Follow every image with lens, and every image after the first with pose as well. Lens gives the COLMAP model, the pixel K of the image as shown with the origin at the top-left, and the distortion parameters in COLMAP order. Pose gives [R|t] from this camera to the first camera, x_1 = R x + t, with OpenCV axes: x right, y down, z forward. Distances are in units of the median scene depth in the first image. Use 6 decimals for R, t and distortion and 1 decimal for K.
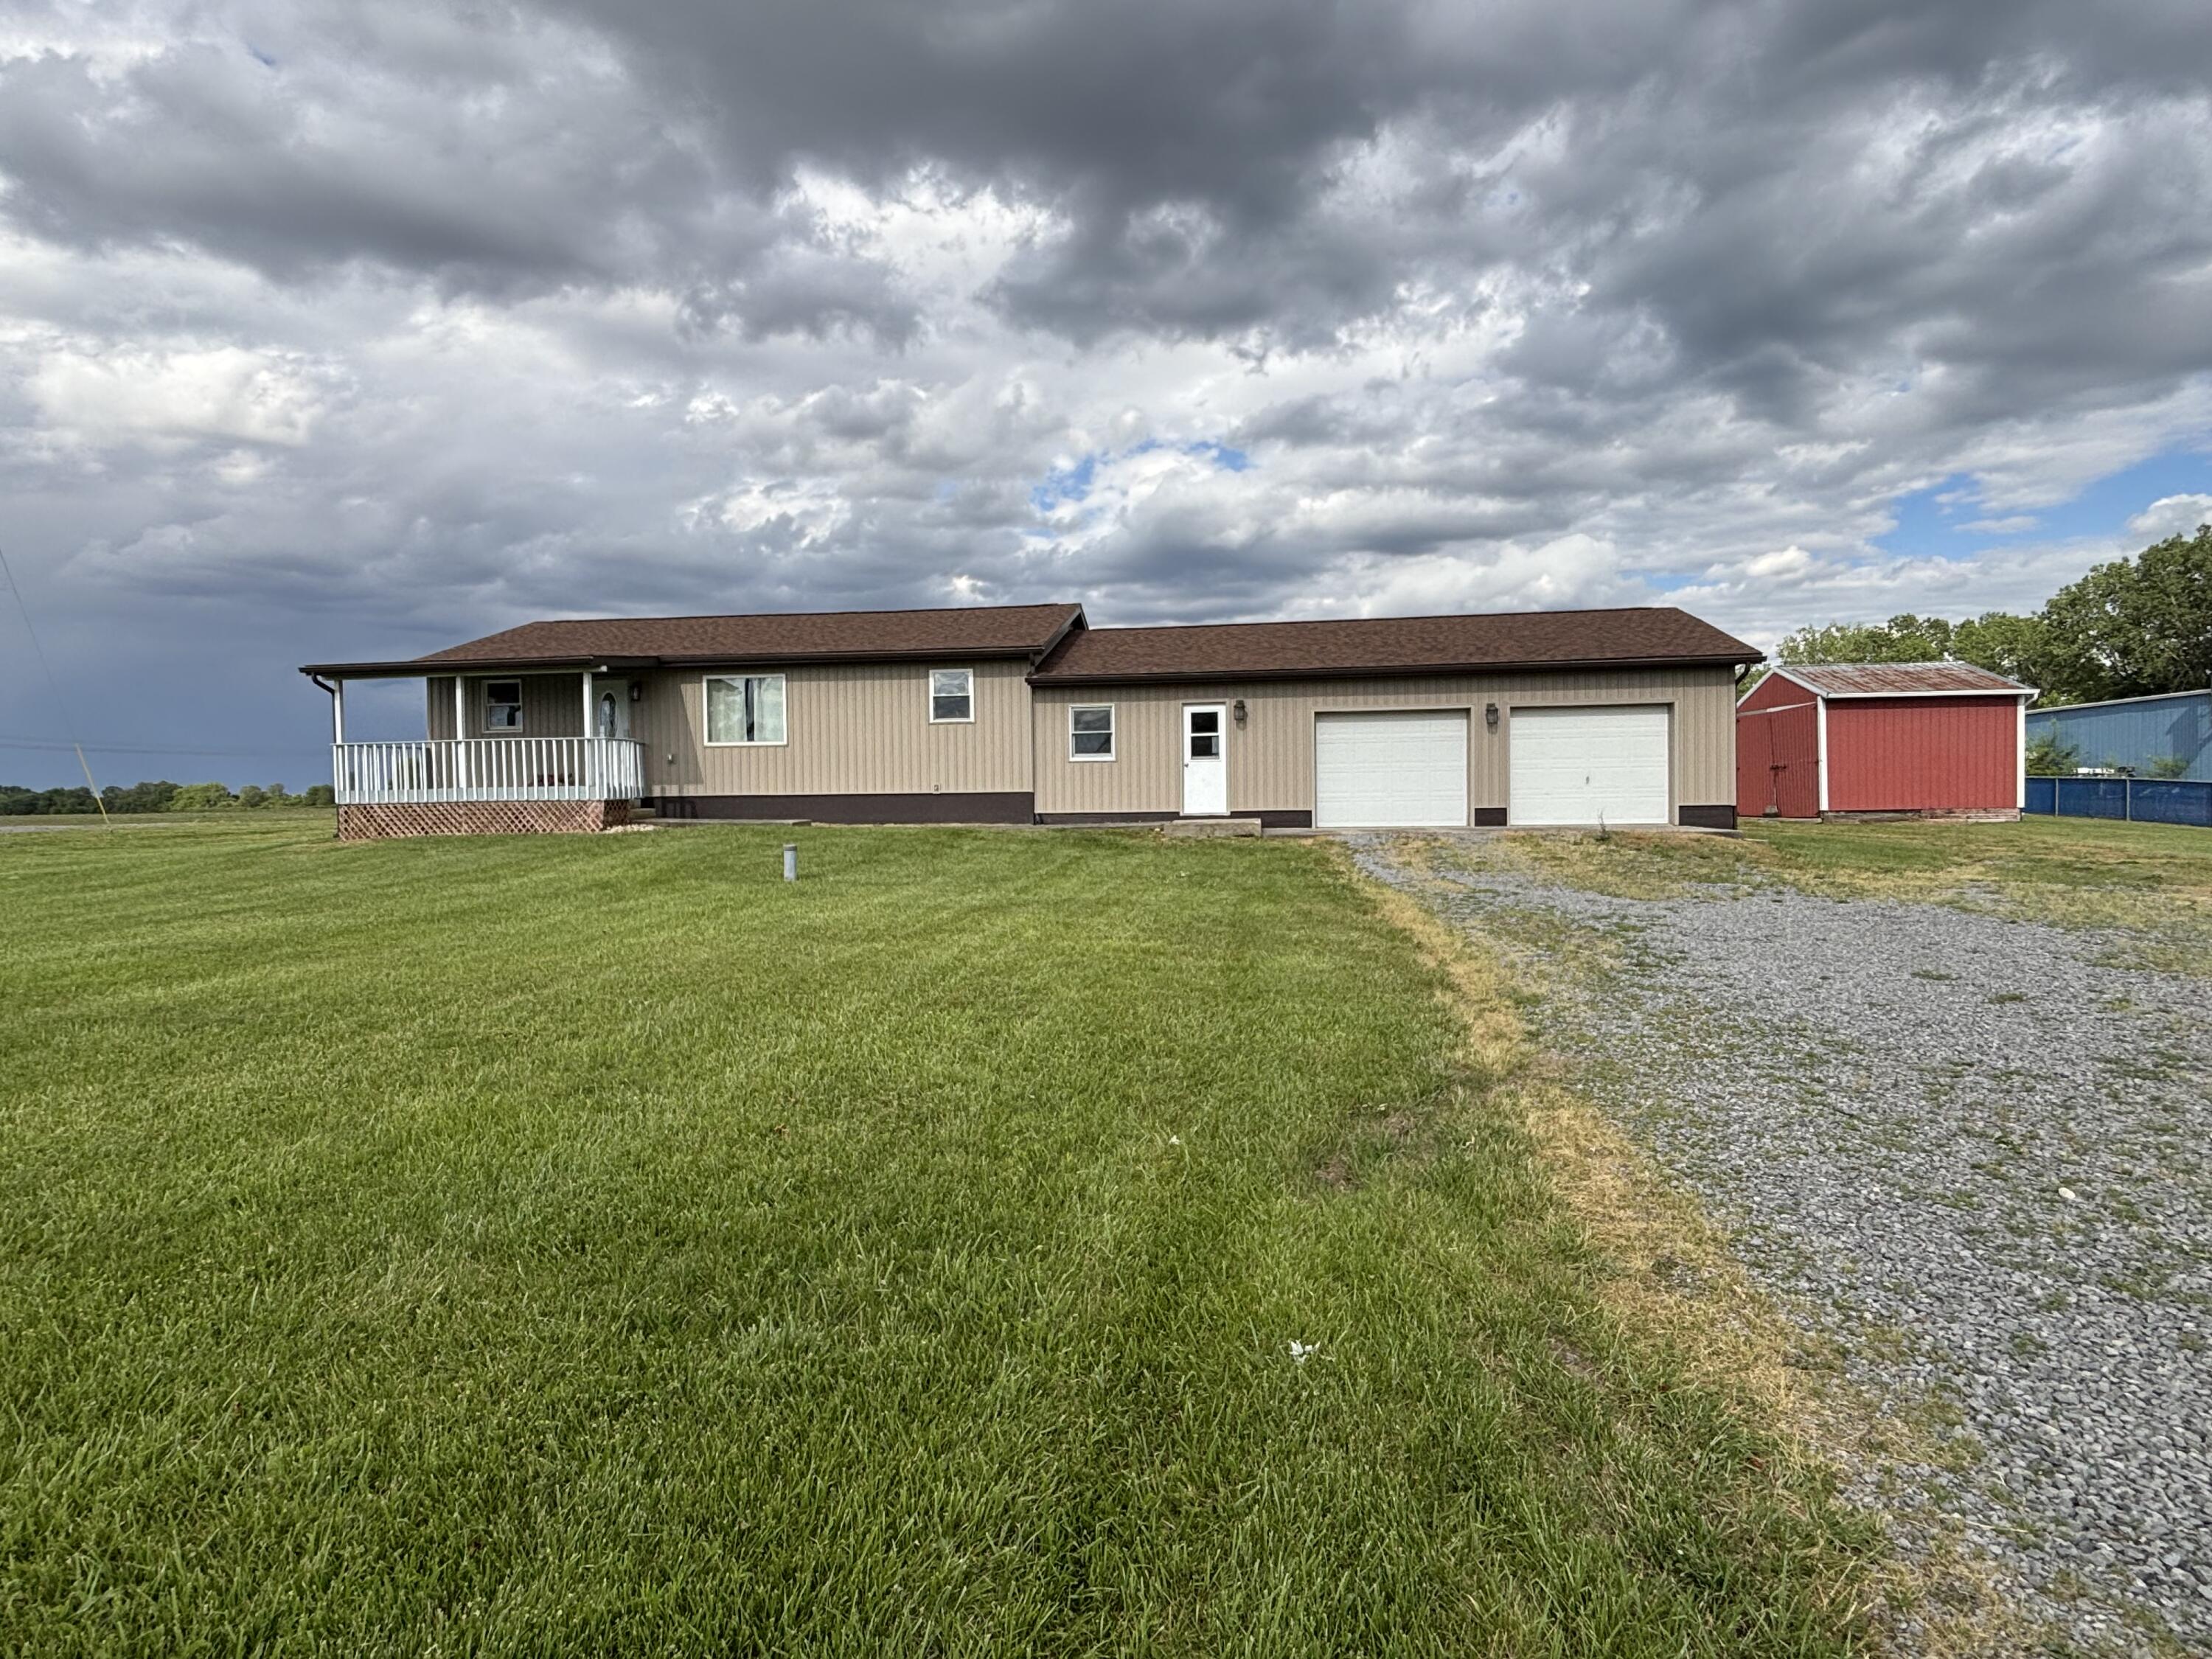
lens RADIAL K [[1229.5, 0, 1106.0], [0, 1229.5, 829.5], [0, 0, 1]] dist [0.028931, -0.000021]
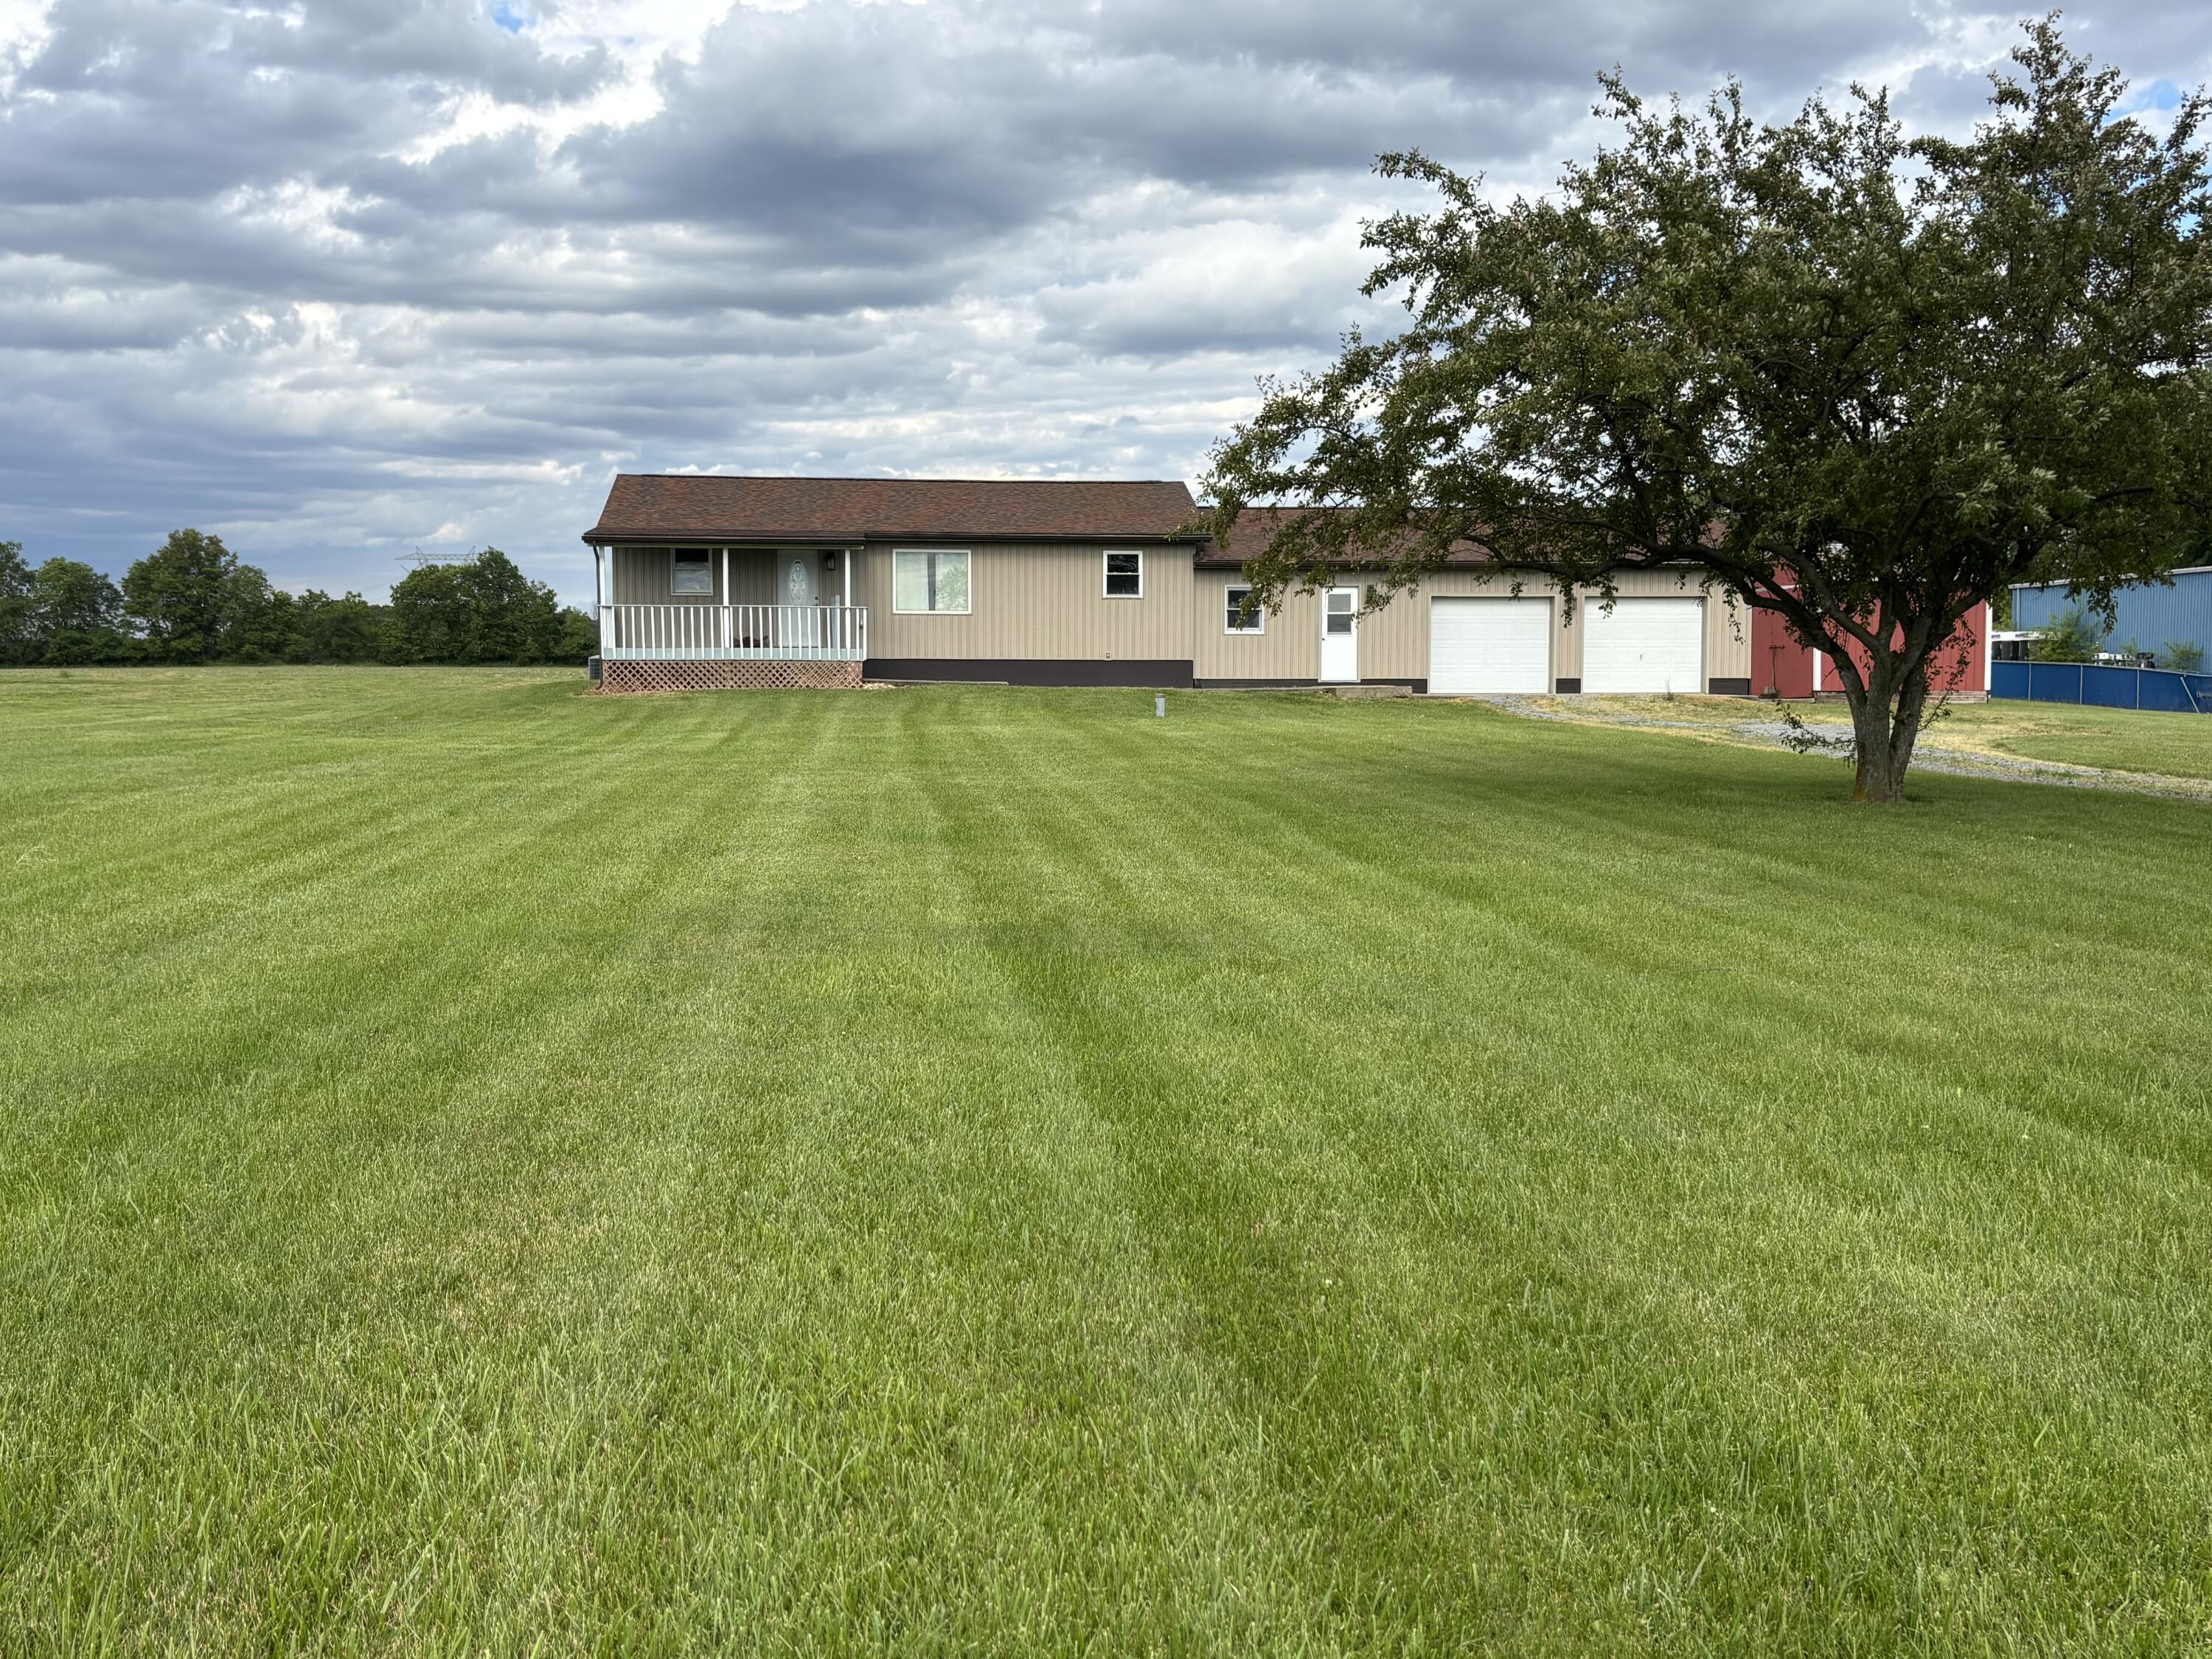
lens RADIAL K [[2349.7, 0, 1106.0], [0, 2349.7, 829.5], [0, 0, 1]] dist [0.211862, -0.770775]
pose [[0.972533, -0.001698, 0.232758, -0.649836], [-0.006313, 0.999413, 0.033670, 0.054246], [-0.232679, -0.034214, 0.971952, -1.121581]]
